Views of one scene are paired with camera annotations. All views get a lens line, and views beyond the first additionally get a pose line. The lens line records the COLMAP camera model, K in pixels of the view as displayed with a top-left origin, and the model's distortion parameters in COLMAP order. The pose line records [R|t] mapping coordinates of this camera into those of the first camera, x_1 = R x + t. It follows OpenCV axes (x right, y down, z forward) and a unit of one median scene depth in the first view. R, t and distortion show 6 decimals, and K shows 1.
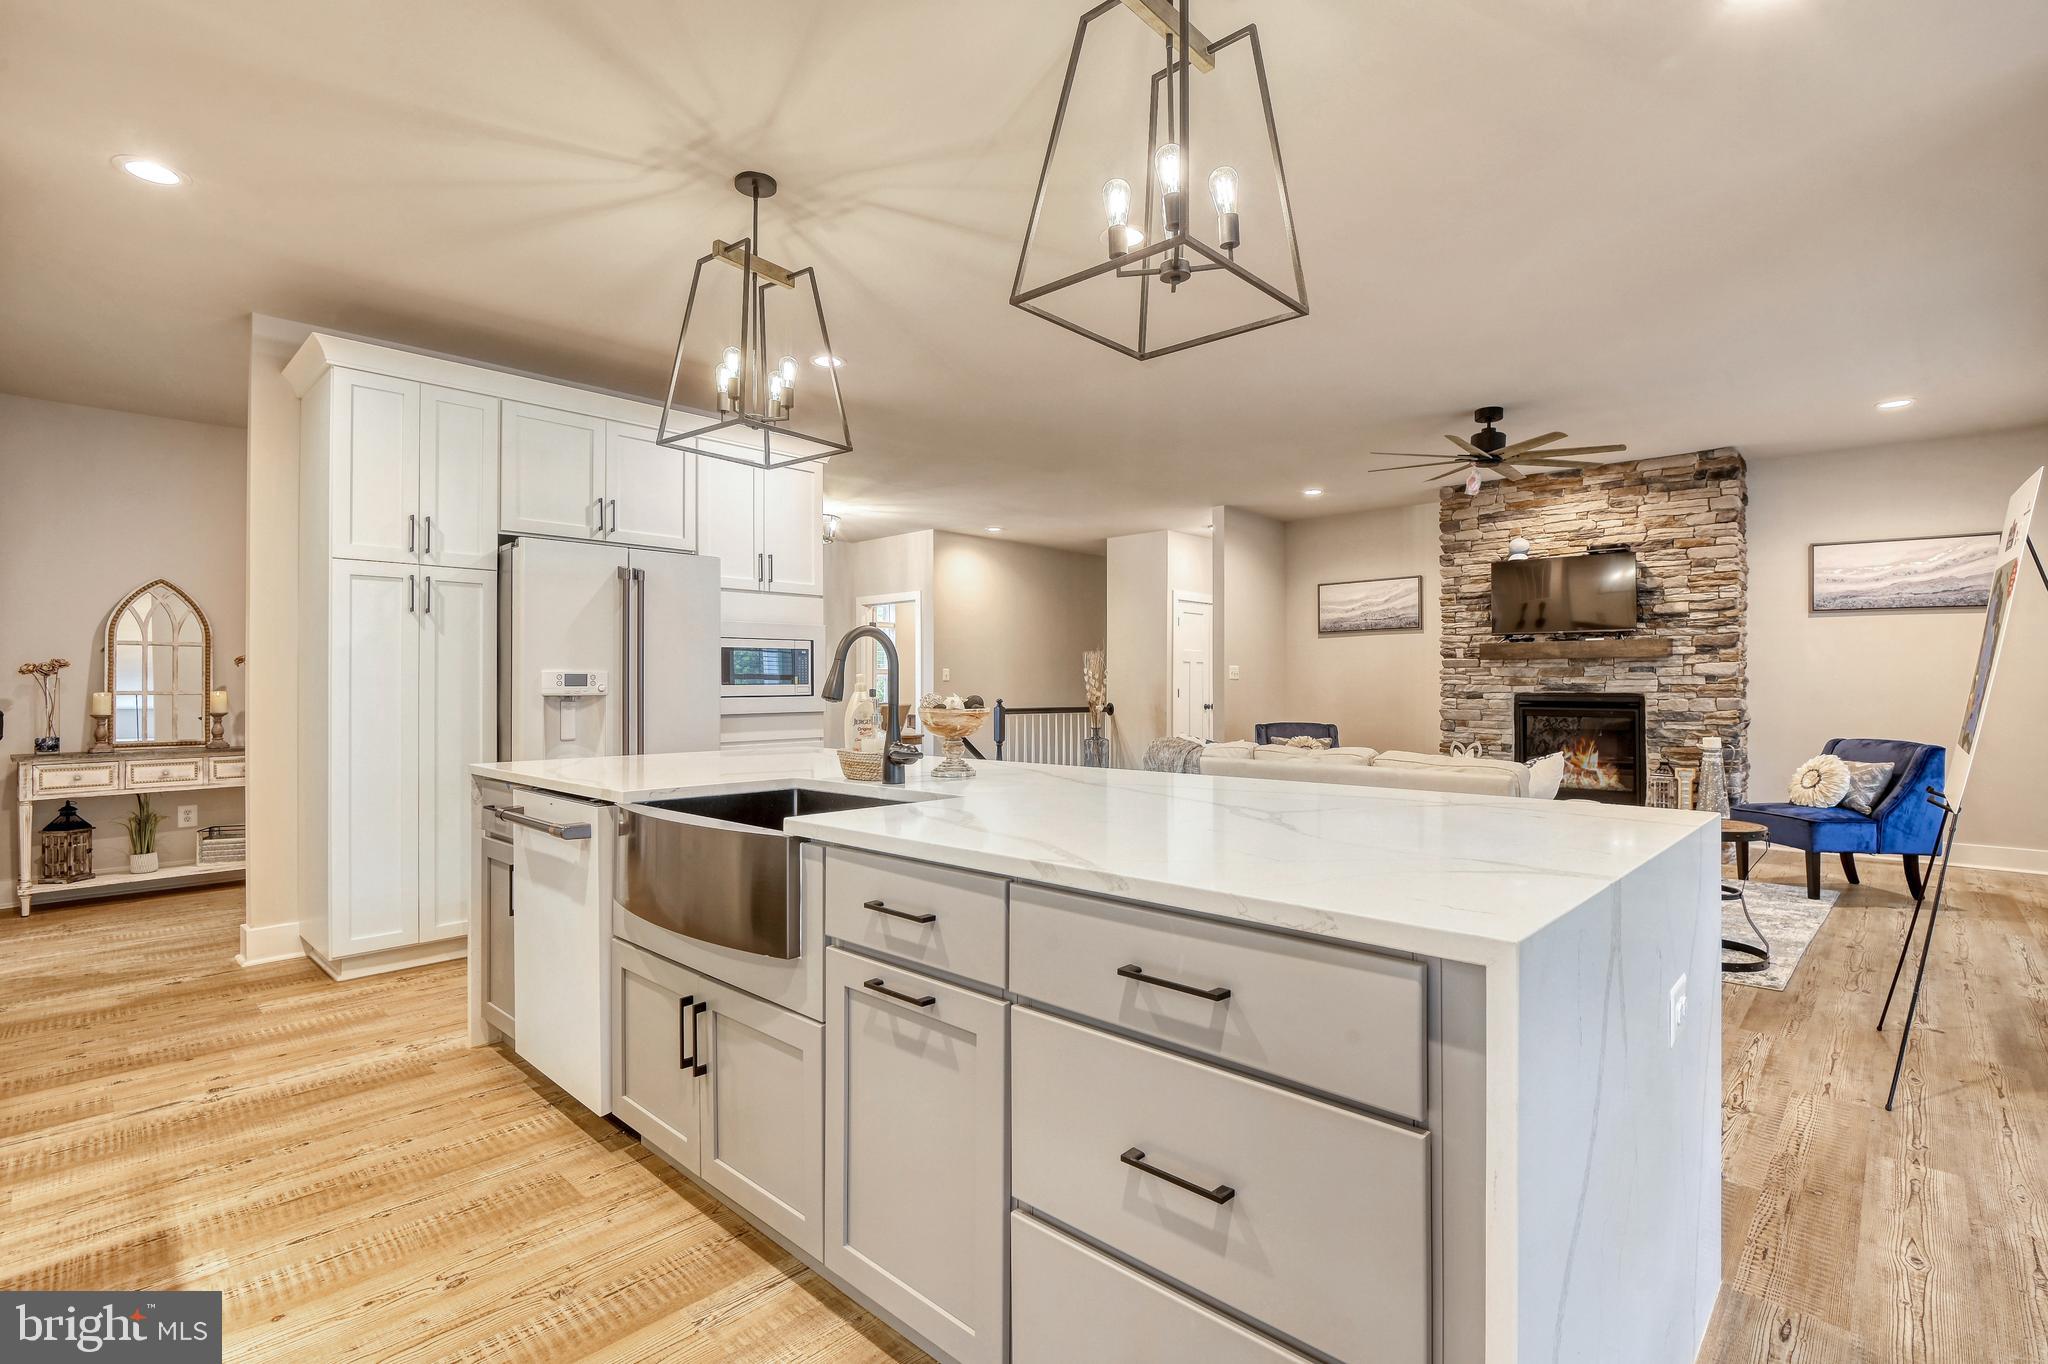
lens RADIAL K [[948.5, 0, 1042.9], [0, 948.5, 676.3], [0, 0, 1]] dist [-0.010844, -0.002987]
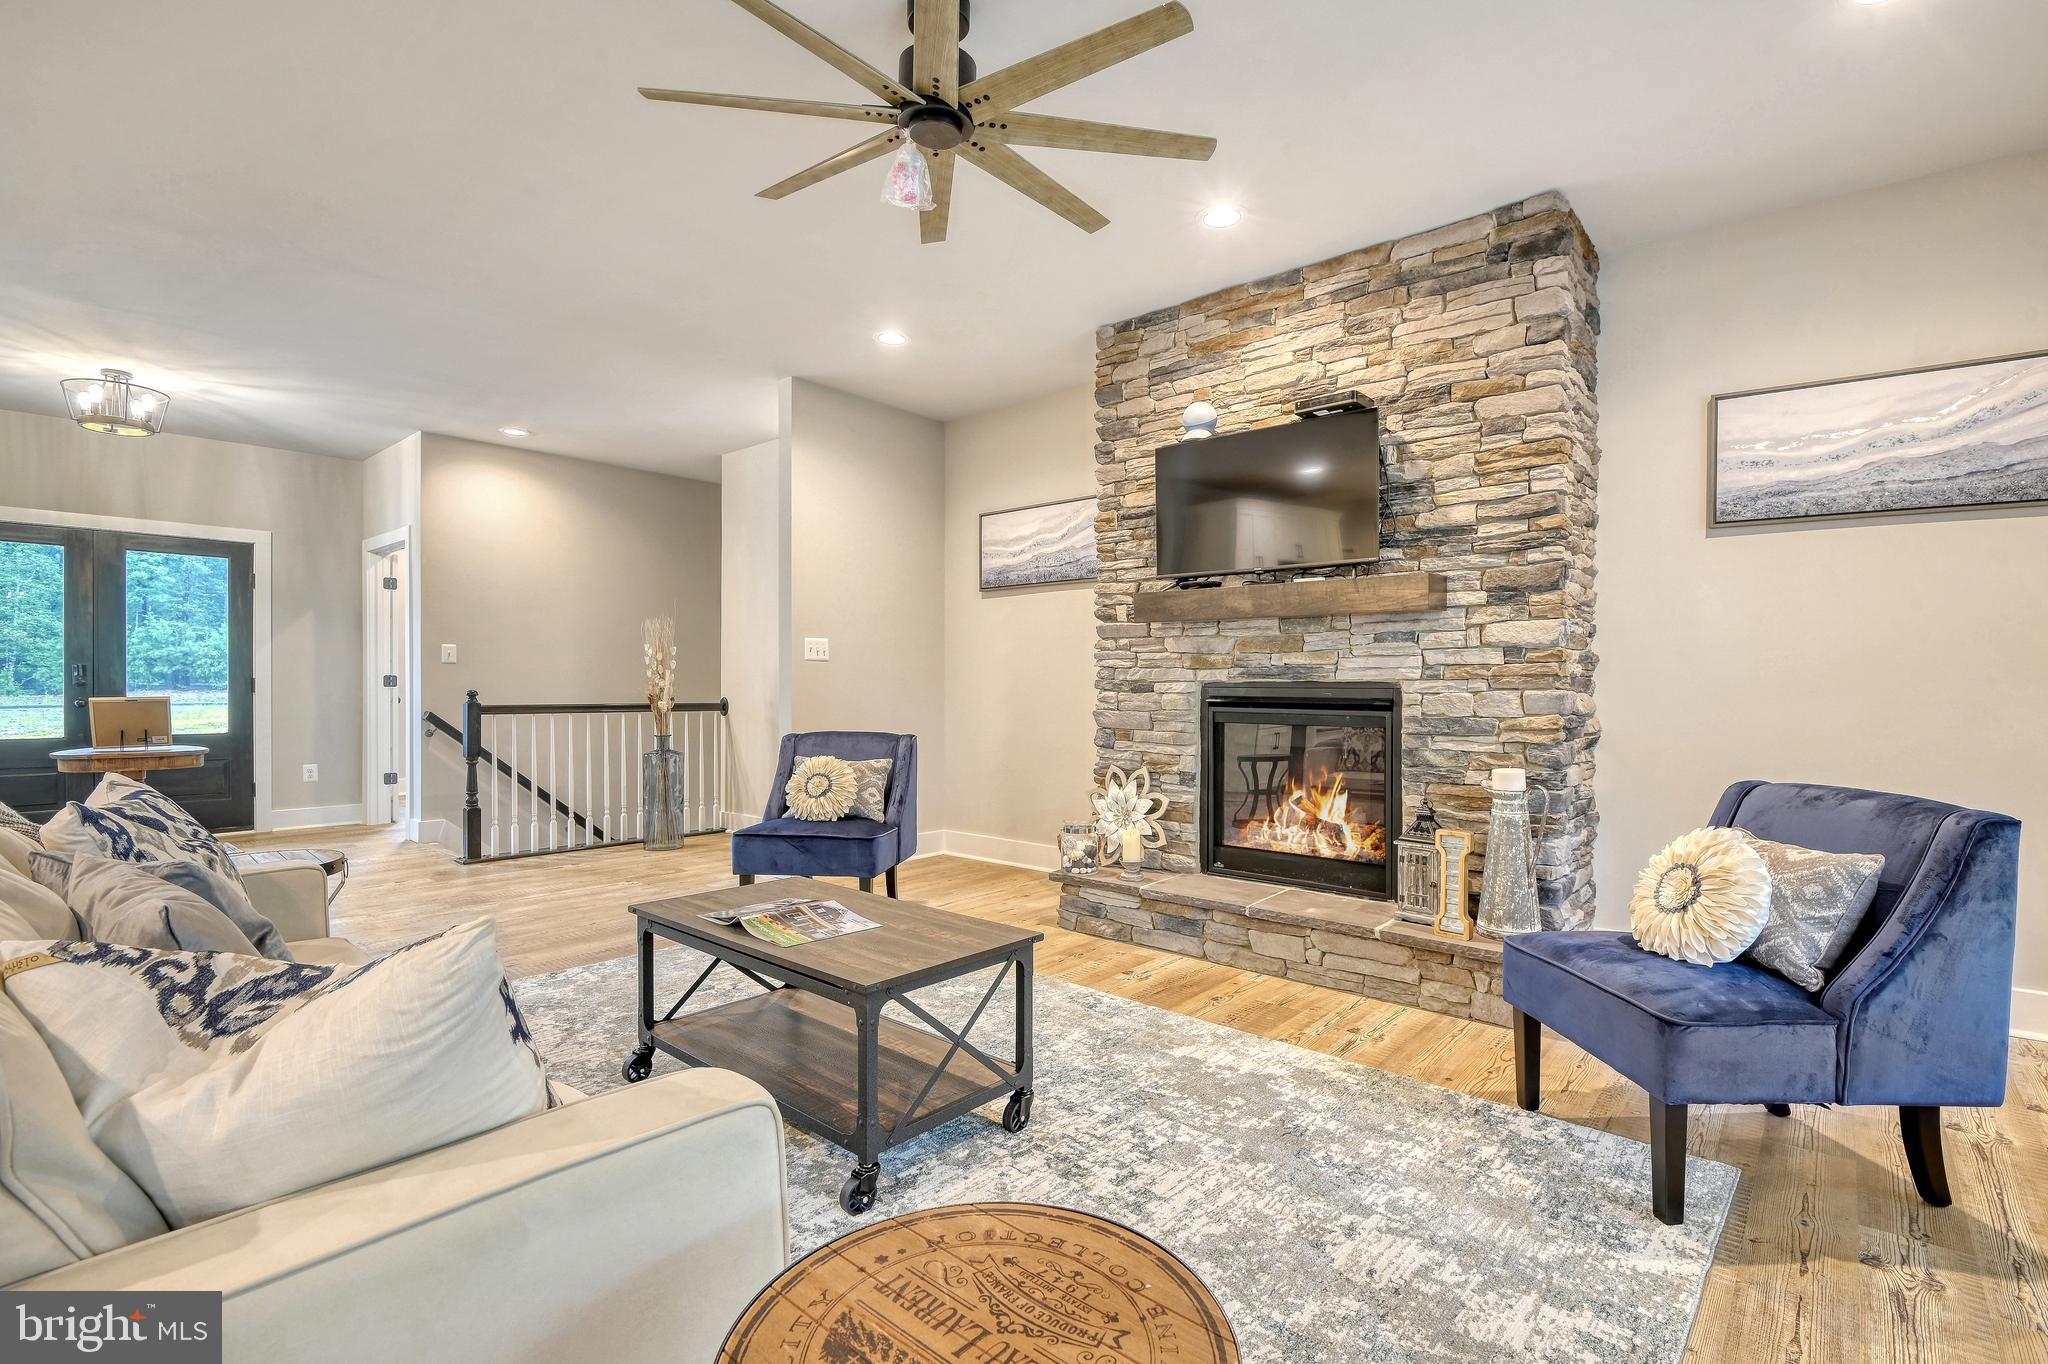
lens RADIAL K [[948.5, 0, 1029.9], [0, 948.5, 686.2], [0, 0, 1]] dist [-0.010844, -0.002987]
pose [[0.999593, 0.003913, 0.028248, 0.437962], [-0.004290, 0.999903, 0.013287, 0.015069], [-0.028193, -0.013403, 0.999513, 0.502214]]
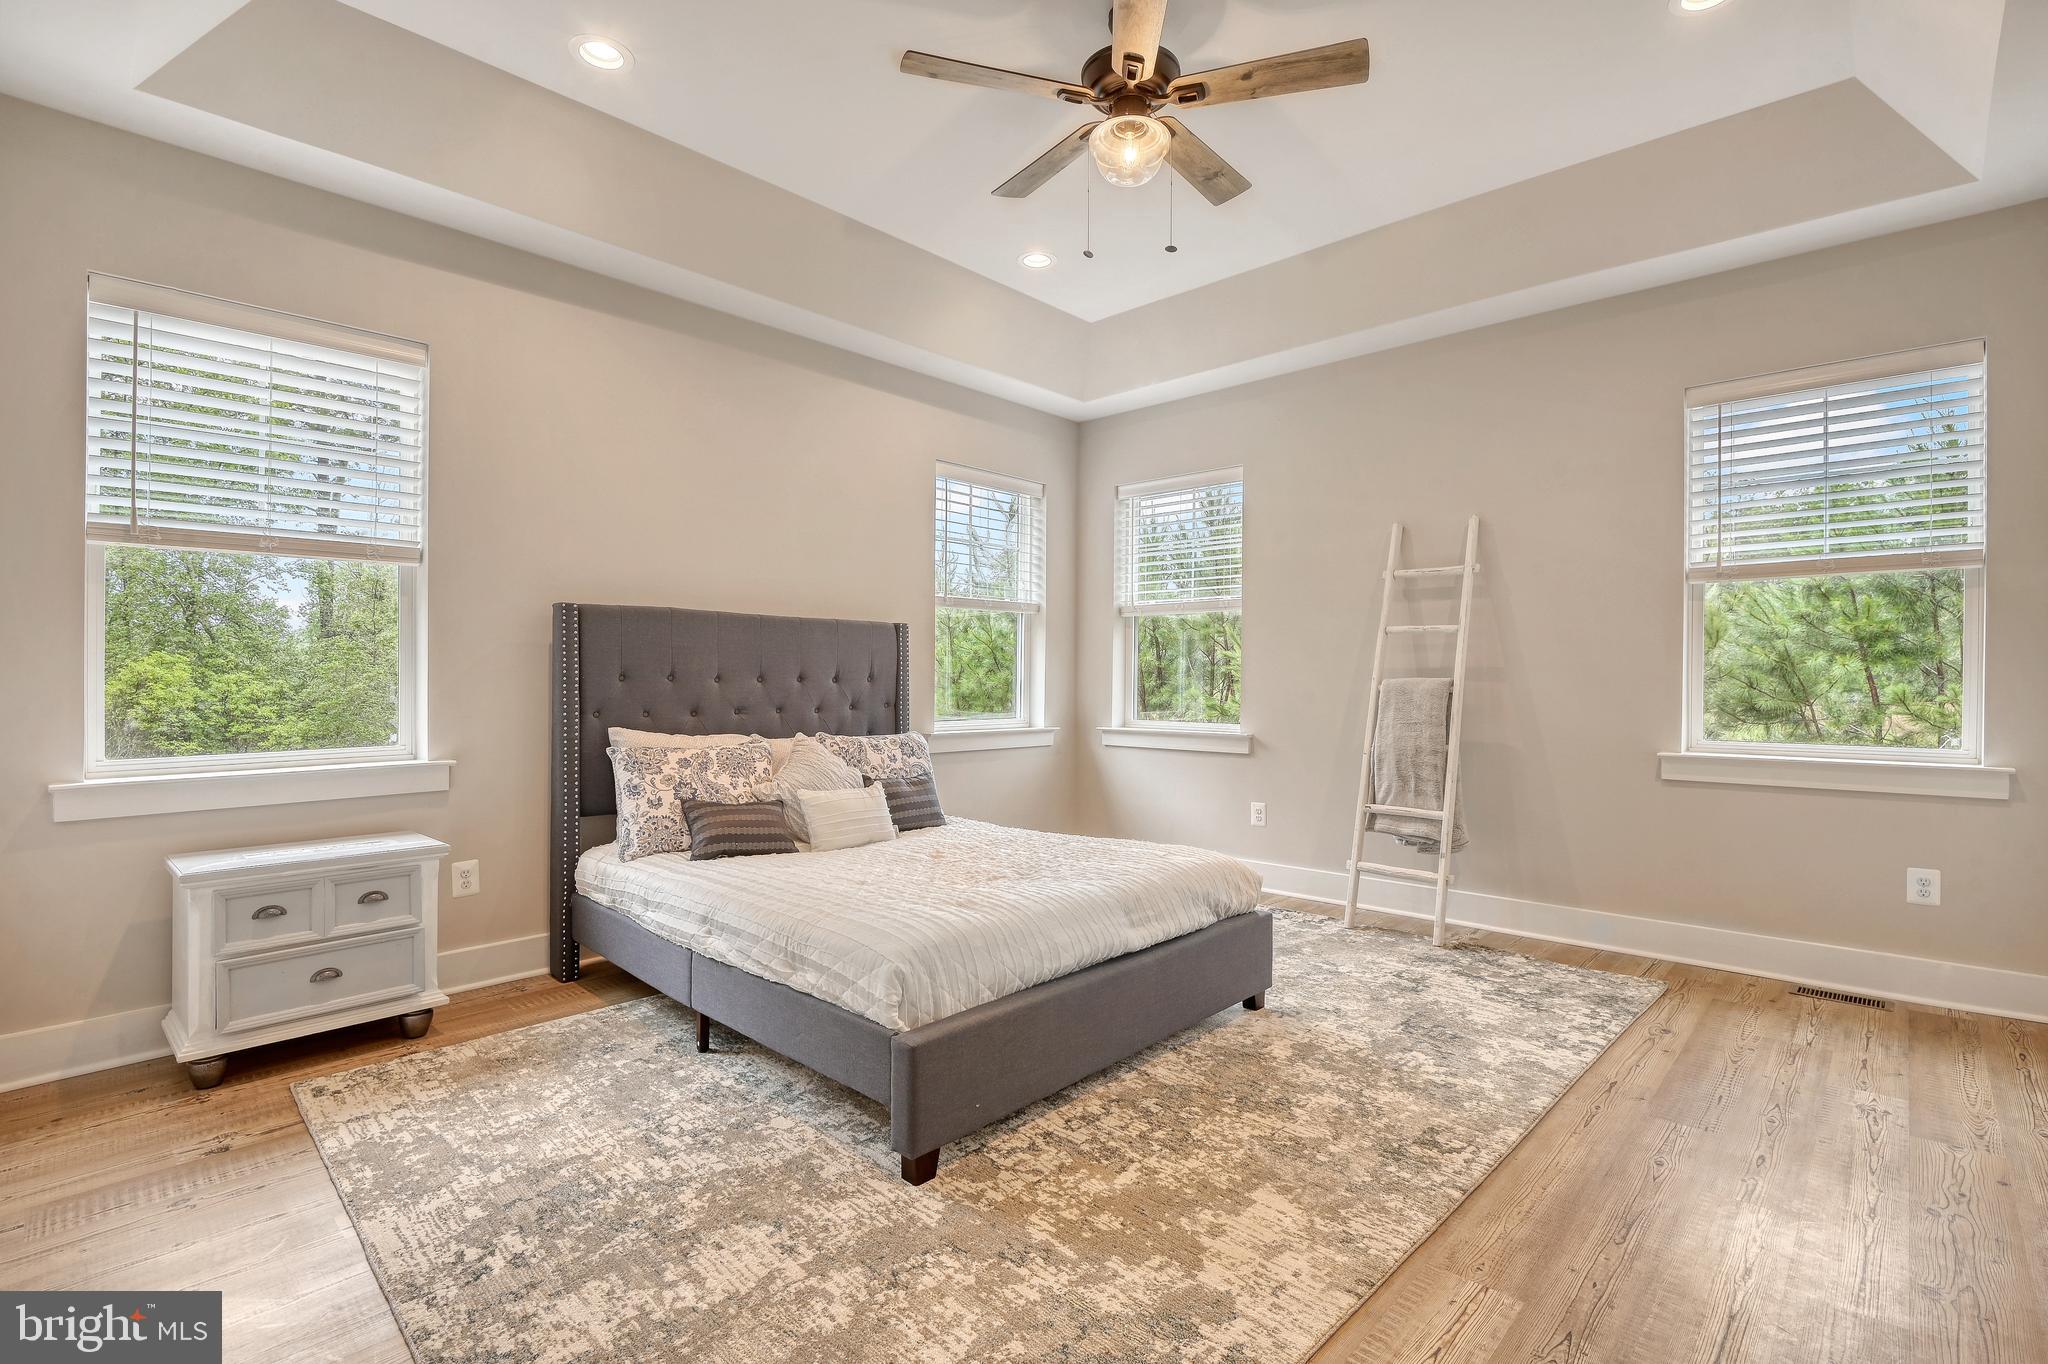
lens RADIAL K [[948.5, 0, 1034.9], [0, 948.5, 683.2], [0, 0, 1]] dist [-0.010844, -0.002987]
pose [[-0.020288, 0.000853, -0.999794, 0.822534], [0.012275, 0.999924, 0.000604, 0.027342], [0.999719, -0.012260, -0.020297, 0.875814]]
